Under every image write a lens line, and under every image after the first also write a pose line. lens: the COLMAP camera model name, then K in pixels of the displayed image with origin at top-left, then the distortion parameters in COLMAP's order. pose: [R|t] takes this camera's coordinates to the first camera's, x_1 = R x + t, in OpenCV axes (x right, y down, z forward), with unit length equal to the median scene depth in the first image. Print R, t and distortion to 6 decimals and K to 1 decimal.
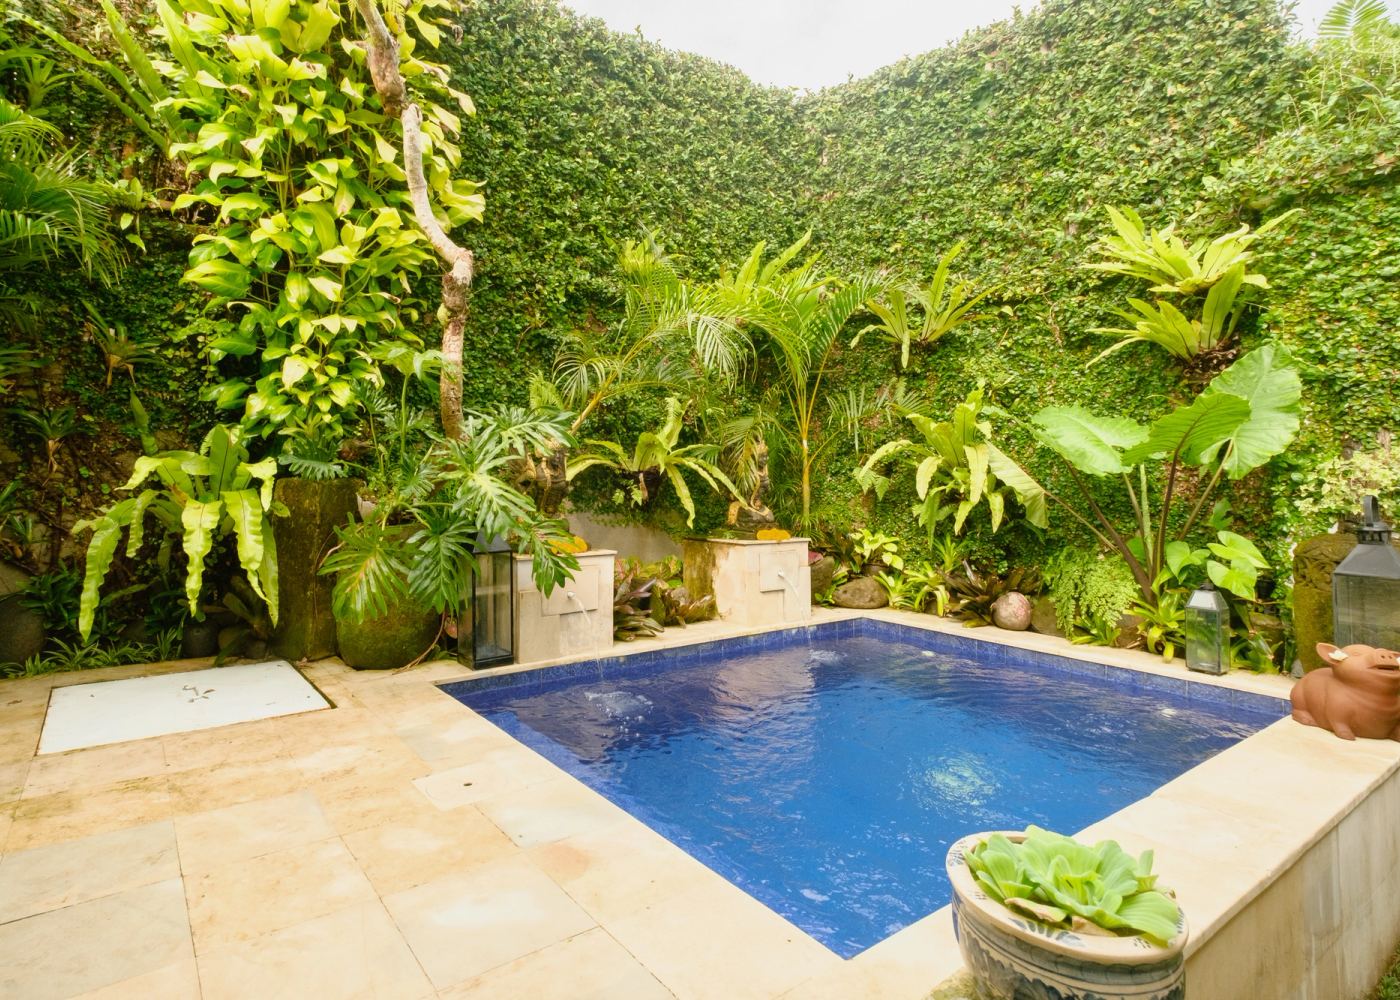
lens RADIAL K [[720.1, 0, 614.6], [0, 720.1, 442.9], [0, 0, 1]] dist [0.000706, 0.000799]
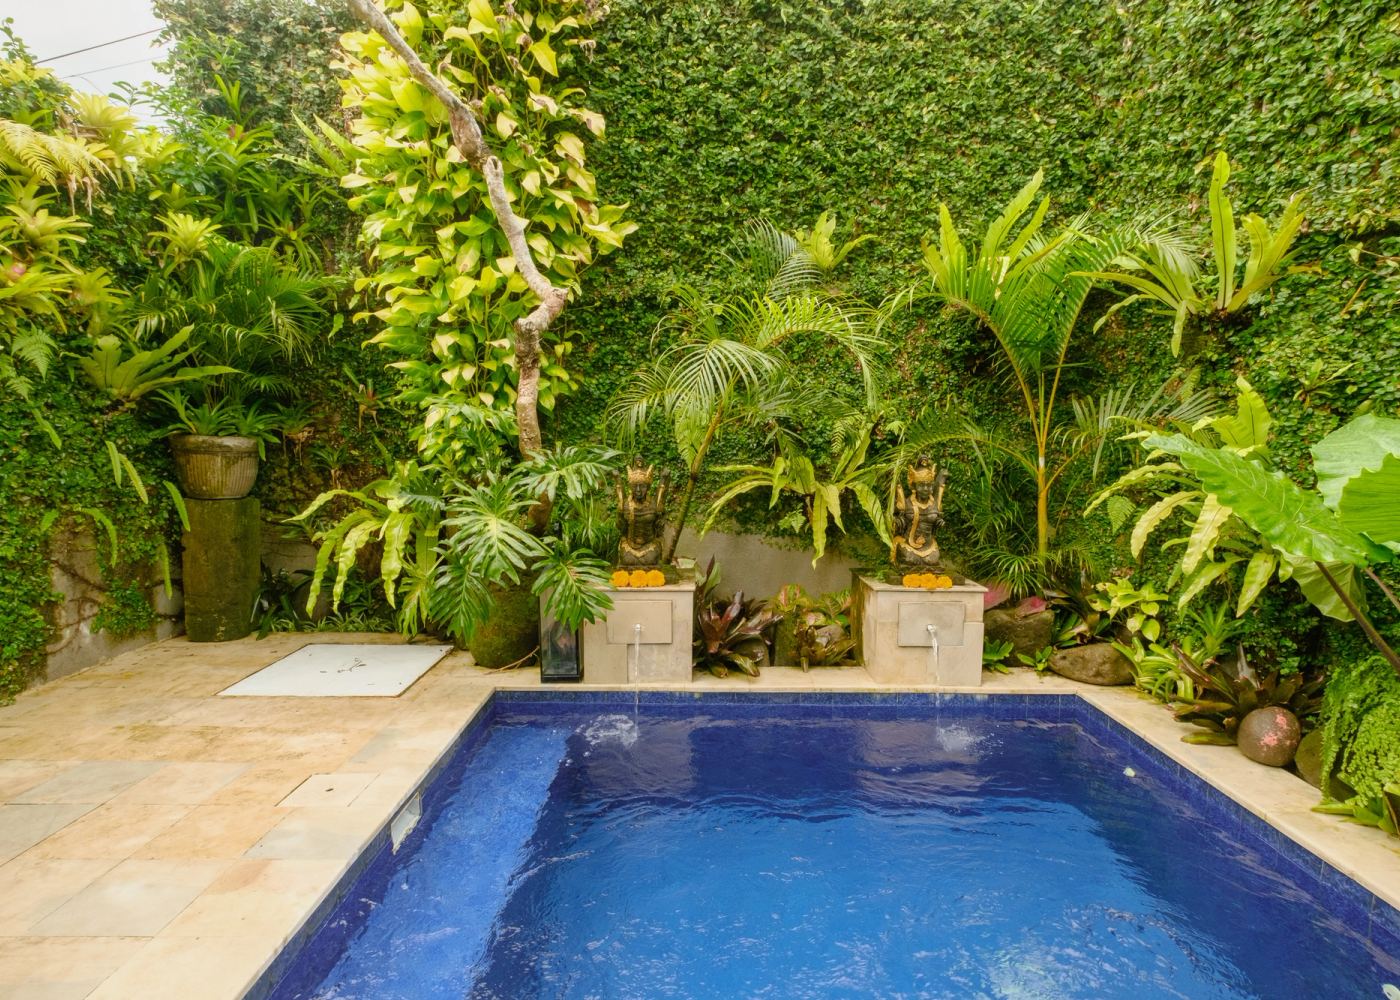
lens RADIAL K [[710.7, 0, 699.1], [0, 710.7, 521.9], [0, 0, 1]] dist [0.002430, -0.000130]
pose [[0.827493, 0.060855, -0.558169, 0.446034], [0.028345, 0.988314, 0.149774, -0.068188], [0.560760, -0.139758, 0.816098, 0.190132]]
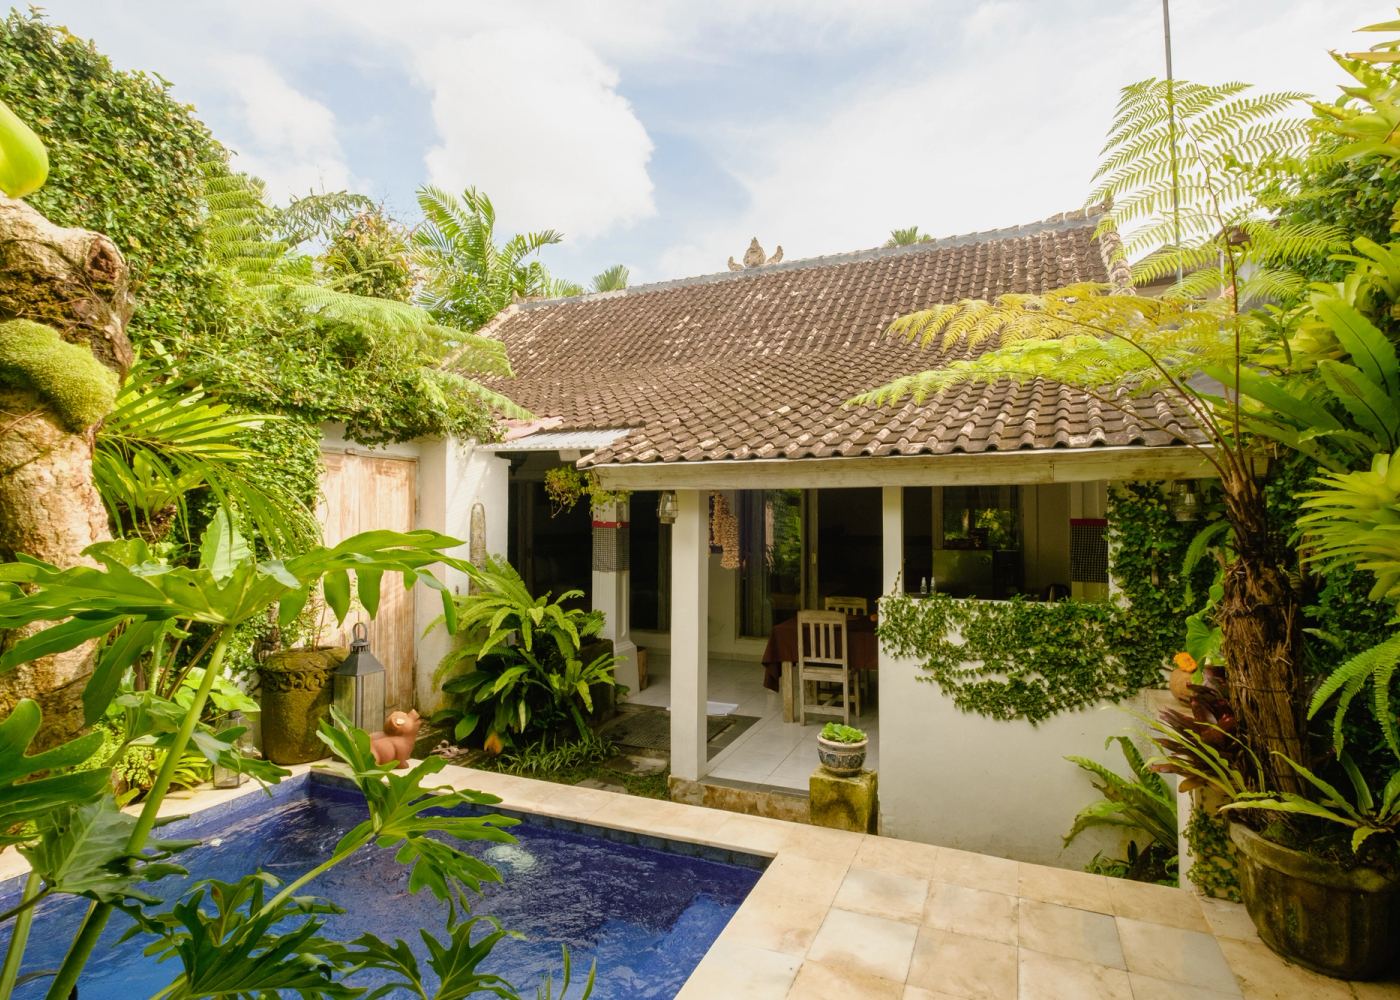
lens RADIAL K [[684.0, 0, 752.7], [0, 684.0, 511.3], [0, 0, 1]] dist [0.003204, 0.000546]
pose [[-0.573370, 0.003258, 0.819290, -0.444536], [-0.041606, 0.998586, -0.033088, -0.099247], [-0.818239, -0.053059, -0.572424, 0.708493]]
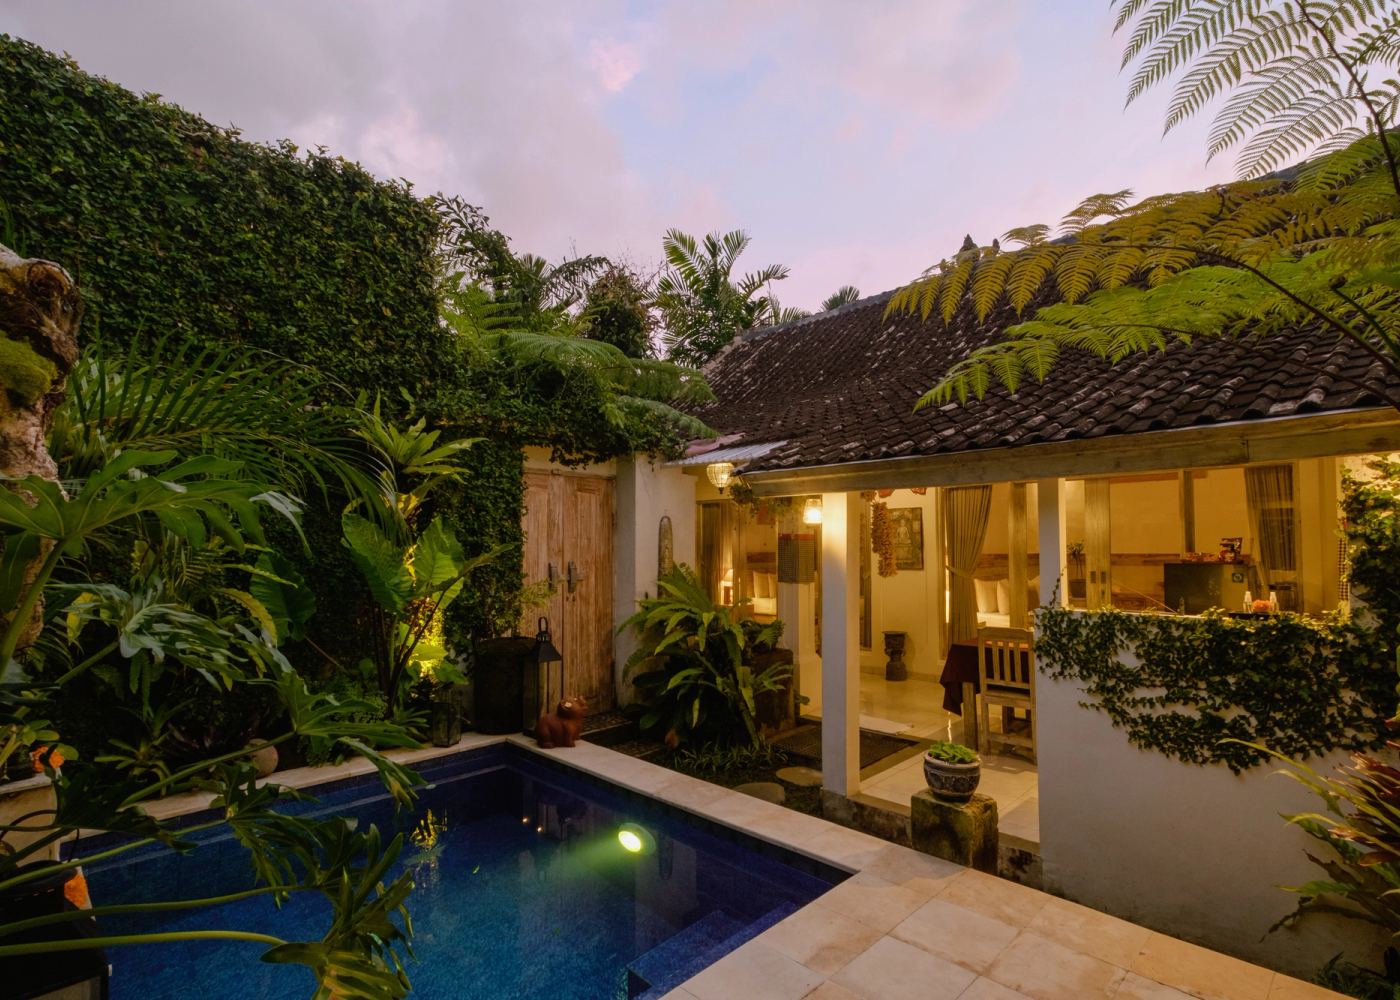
lens RADIAL K [[687.2, 0, 751.3], [0, 687.2, 525.2], [0, 0, 1]] dist [0.003333, 0.000670]
pose [[-0.233222, 0.023174, 0.972147, -0.499002], [-0.040465, 0.998619, -0.033513, -0.076634], [-0.971581, -0.047154, -0.231962, 0.543345]]
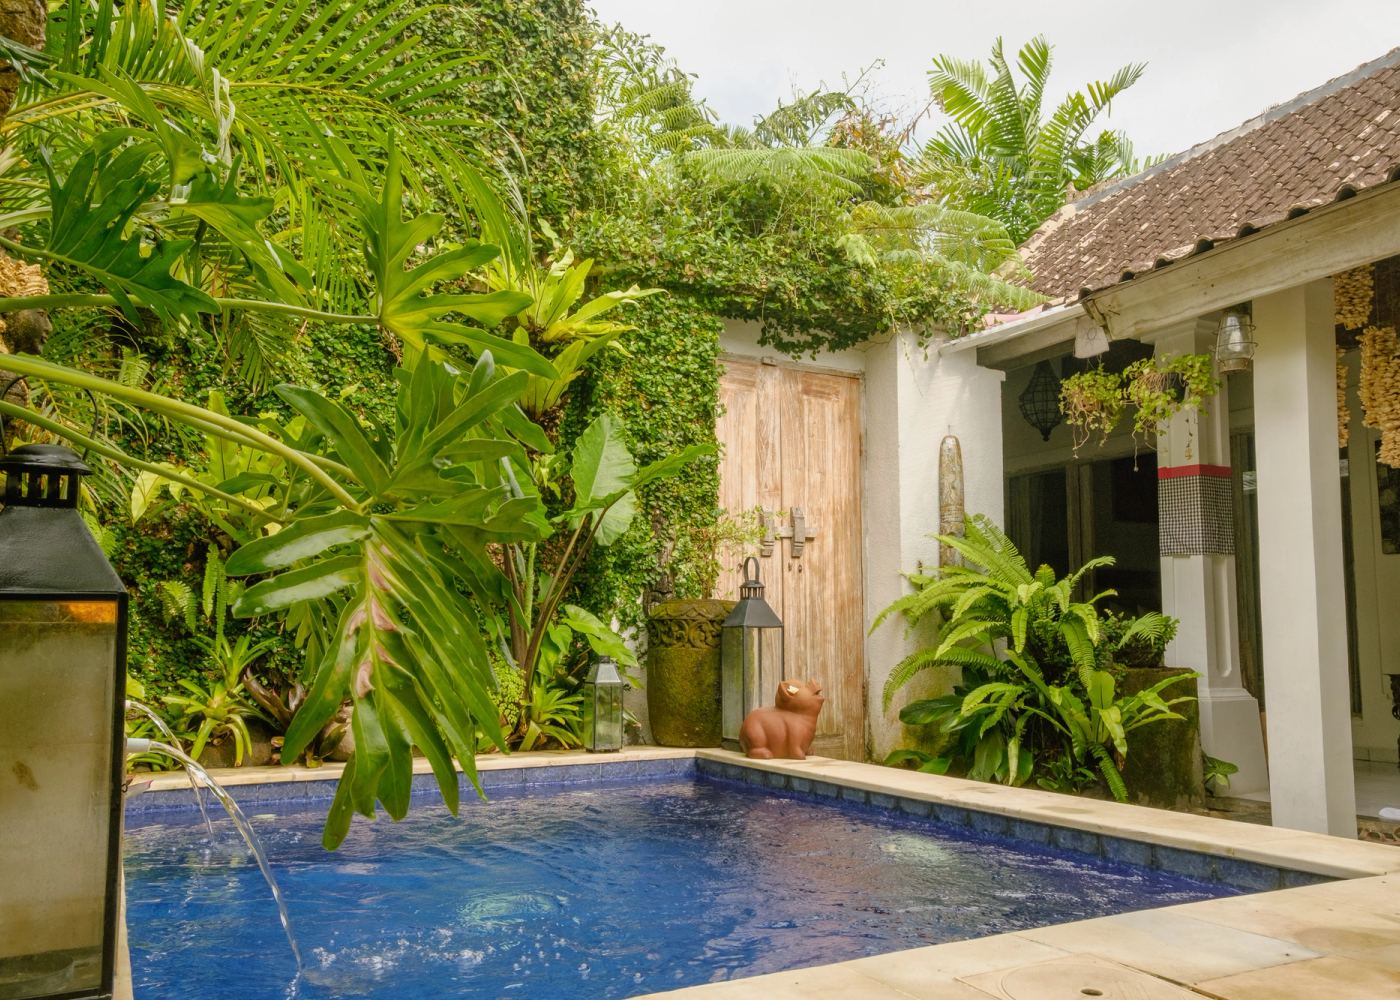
lens RADIAL K [[1122.9, 0, 703.4], [0, 1122.9, 551.3], [0, 0, 1]] dist [0.005522, 0.069906]
pose [[0.101951, 0.073497, 0.992071, -0.444656], [-0.037919, 0.996829, -0.069953, 0.116335], [-0.994066, -0.030487, 0.104414, 0.536616]]
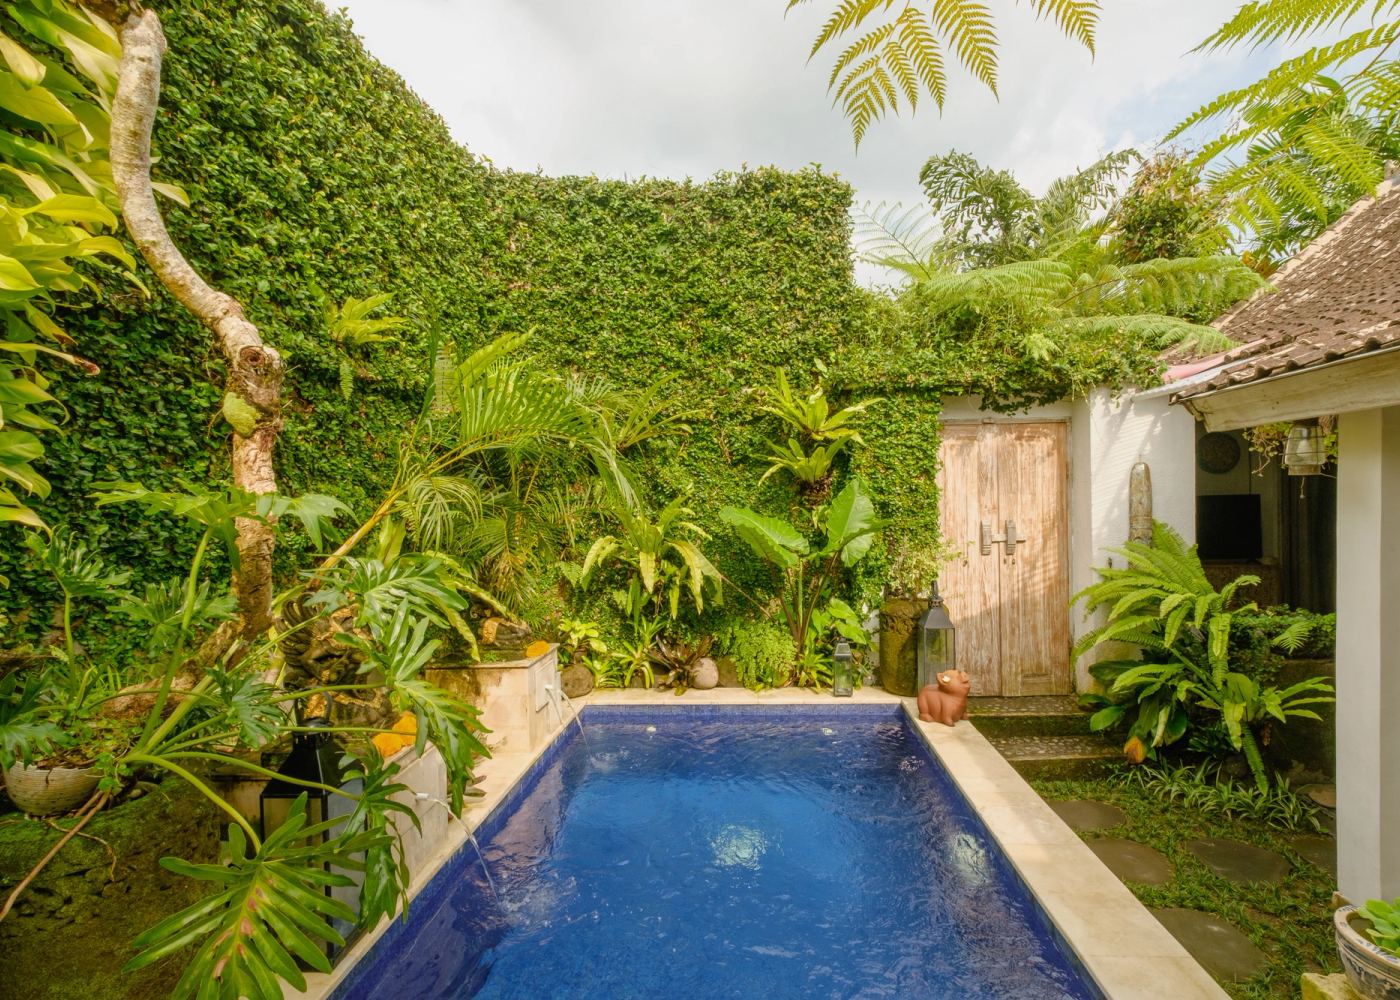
lens RADIAL K [[669.5, 0, 731.7], [0, 669.5, 507.9], [0, 0, 1]] dist [0.004267, 0.001056]
pose [[0.596469, -0.024105, 0.802274, -0.331409], [-0.013454, 0.999108, 0.040022, -0.097429], [-0.802524, -0.034665, 0.595612, 0.260309]]
